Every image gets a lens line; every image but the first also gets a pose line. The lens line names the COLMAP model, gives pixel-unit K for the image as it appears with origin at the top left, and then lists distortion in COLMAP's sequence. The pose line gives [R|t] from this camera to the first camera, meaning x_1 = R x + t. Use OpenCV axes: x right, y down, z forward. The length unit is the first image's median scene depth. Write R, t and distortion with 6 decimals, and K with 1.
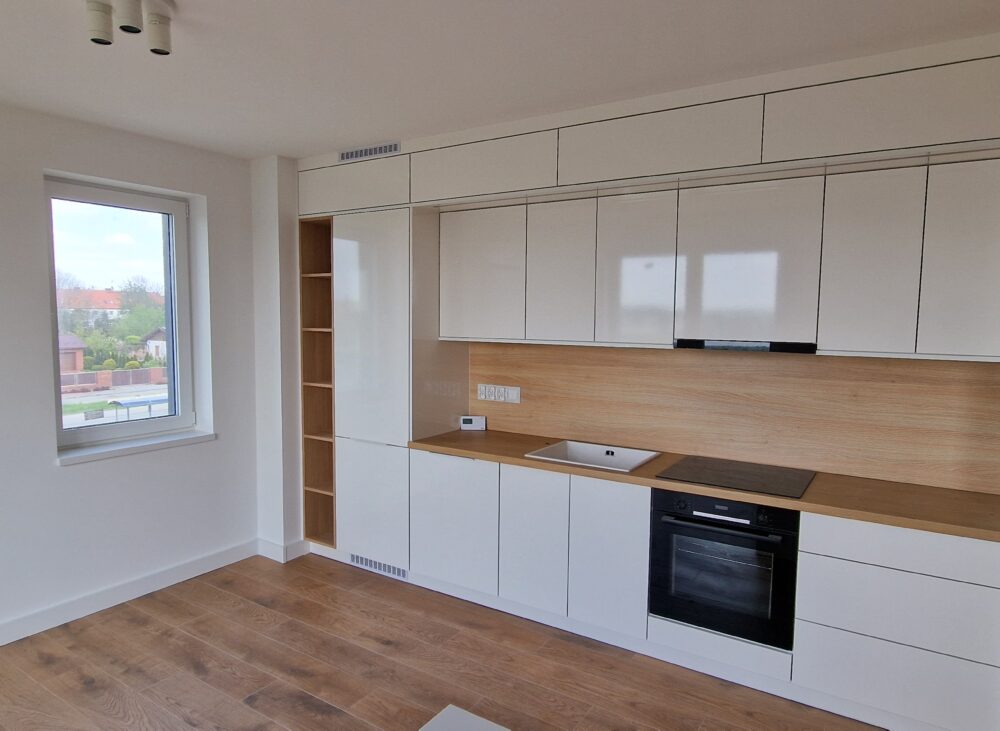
lens RADIAL K [[634.7, 0, 490.1], [0, 634.7, 372.1], [0, 0, 1]] dist [0.001257, -0.001054]
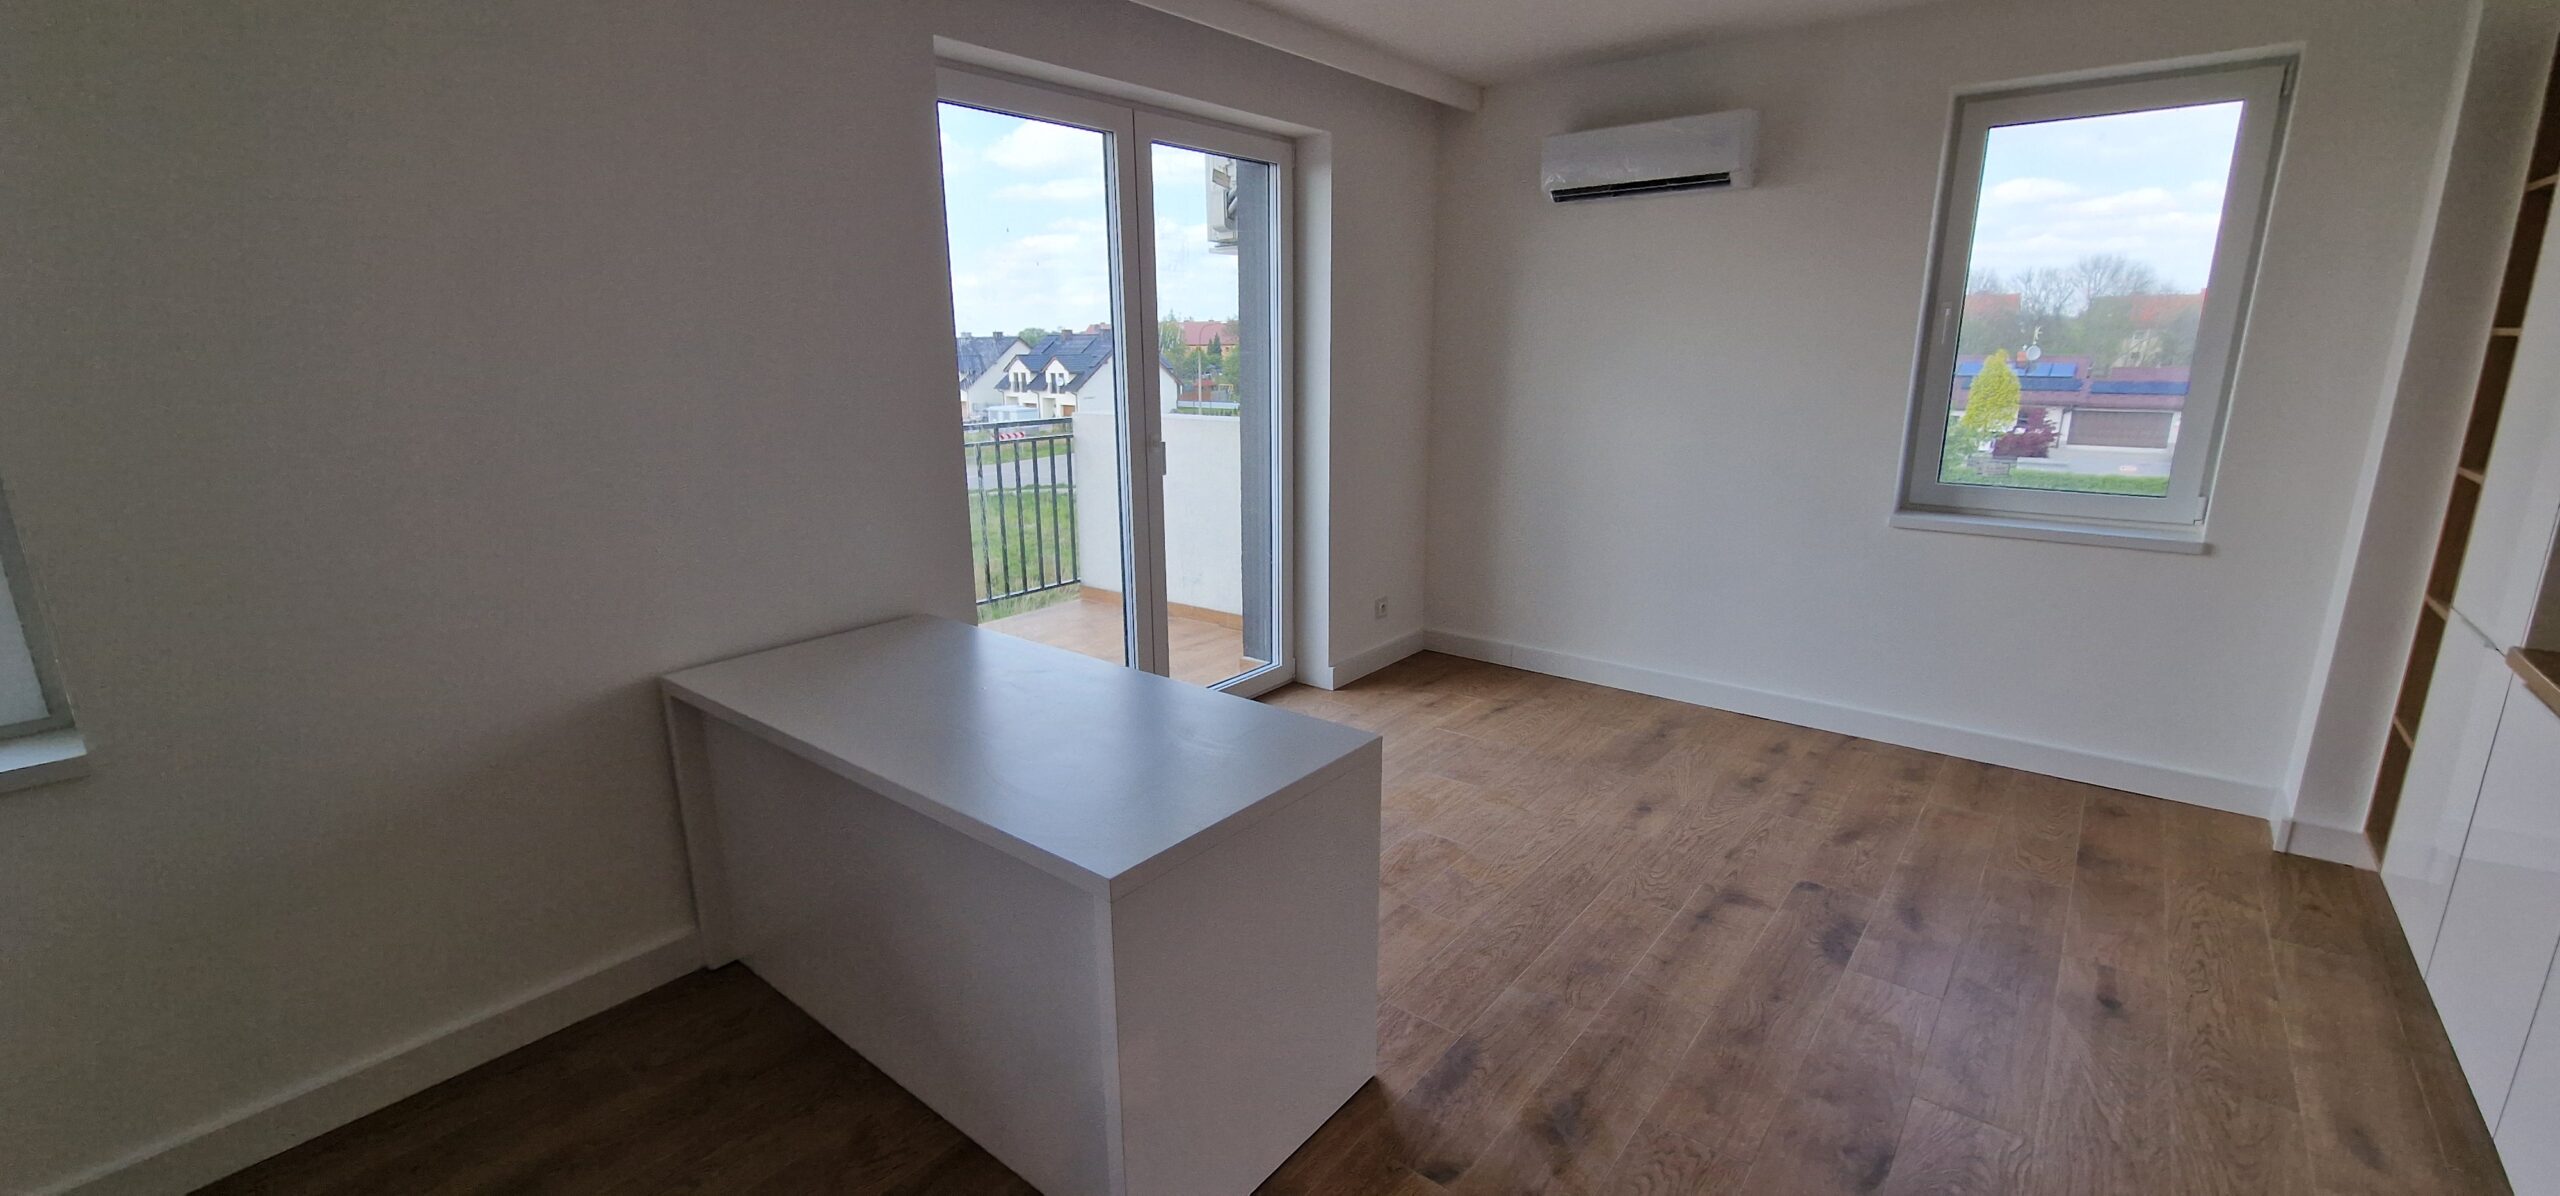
lens RADIAL K [[1049.6, 0, 1259.1], [0, 1049.6, 607.3], [0, 0, 1]] dist [0.006113, -0.006426]
pose [[-0.102731, 0.237302, -0.965989, 0.524173], [-0.077384, 0.966277, 0.245602, -0.001413], [0.991695, 0.099983, -0.080904, 0.359097]]
